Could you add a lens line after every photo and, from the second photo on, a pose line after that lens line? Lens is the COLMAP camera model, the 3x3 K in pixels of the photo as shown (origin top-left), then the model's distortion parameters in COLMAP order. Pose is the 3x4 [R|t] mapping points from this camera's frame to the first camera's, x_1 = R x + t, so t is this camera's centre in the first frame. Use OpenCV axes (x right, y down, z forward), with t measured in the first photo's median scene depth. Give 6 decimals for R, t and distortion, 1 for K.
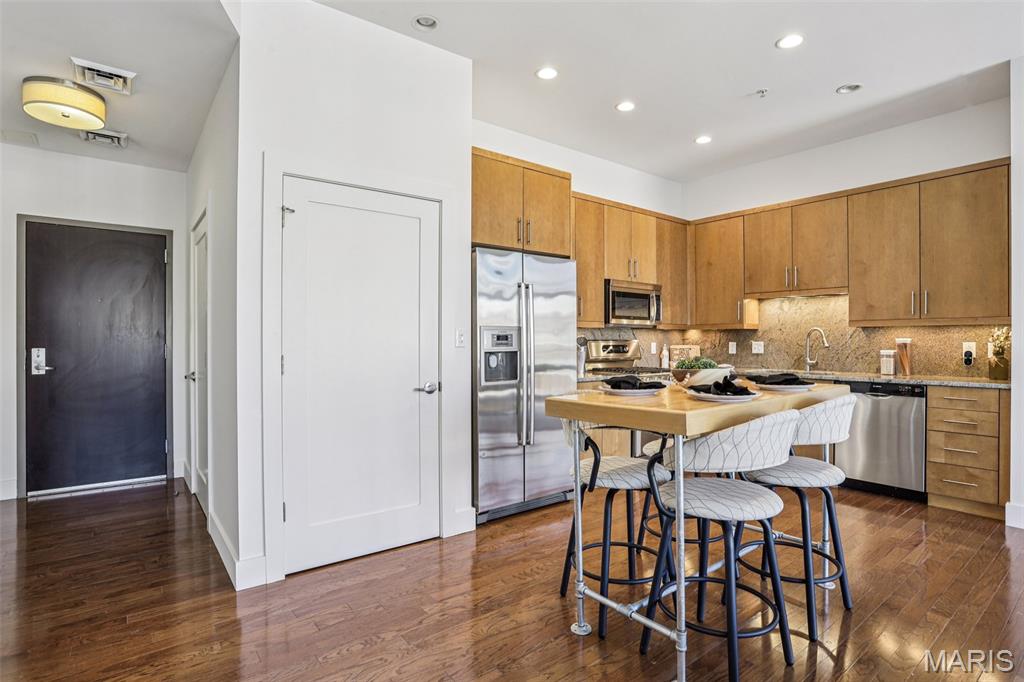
lens RADIAL K [[514.5, 0, 506.6], [0, 514.5, 339.8], [0, 0, 1]] dist [-0.060878, 0.023647]
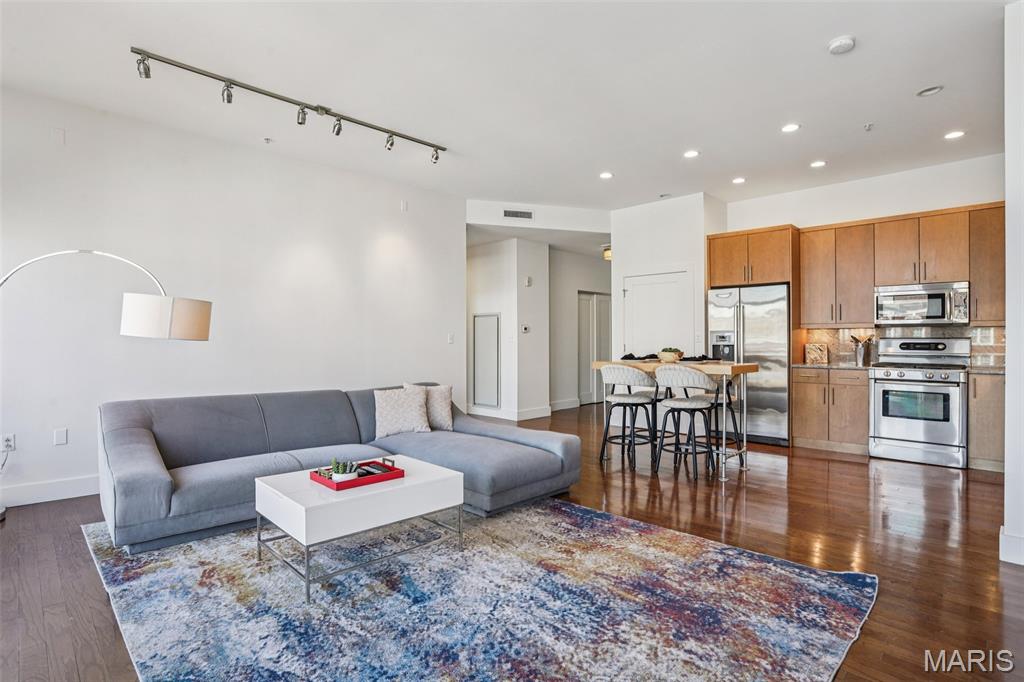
lens RADIAL K [[514.5, 0, 510.8], [0, 514.5, 335.6], [0, 0, 1]] dist [-0.060878, 0.023647]
pose [[0.132884, -0.003717, -0.991125, 1.449777], [0.002350, 0.999991, -0.003435, -0.004073], [0.991129, -0.001873, 0.132892, 0.019487]]
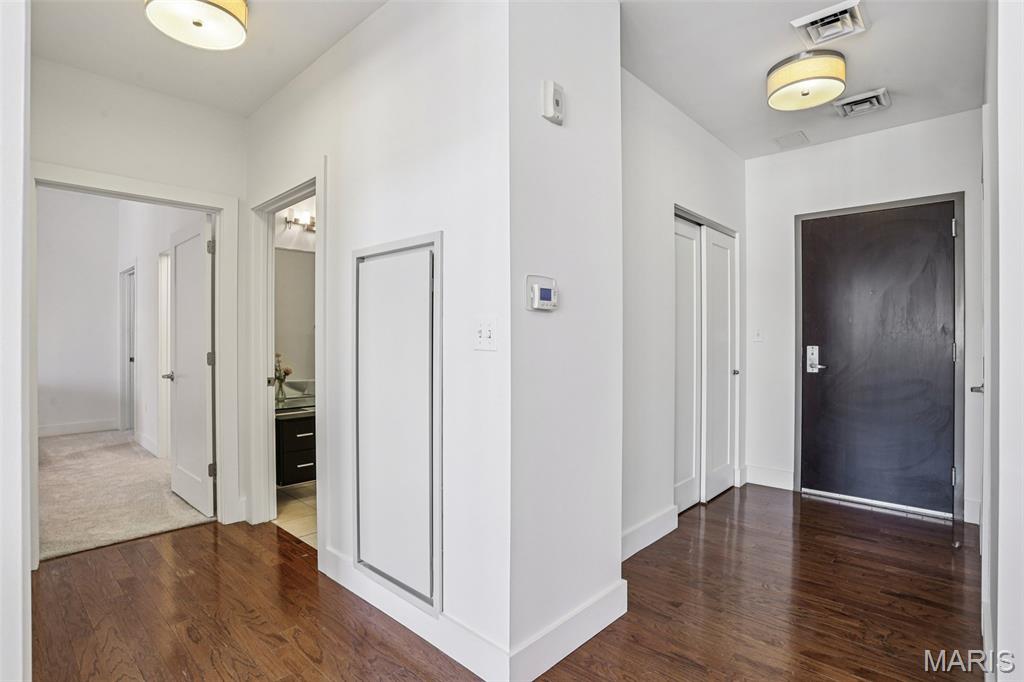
lens RADIAL K [[514.5, 0, 507.0], [0, 514.5, 339.3], [0, 0, 1]] dist [-0.060878, 0.023647]
pose [[0.162760, 0.000681, -0.986665, -0.048821], [-0.000193, 1.000000, 0.000658, 0.003303], [0.986666, 0.000084, 0.162760, 0.229577]]
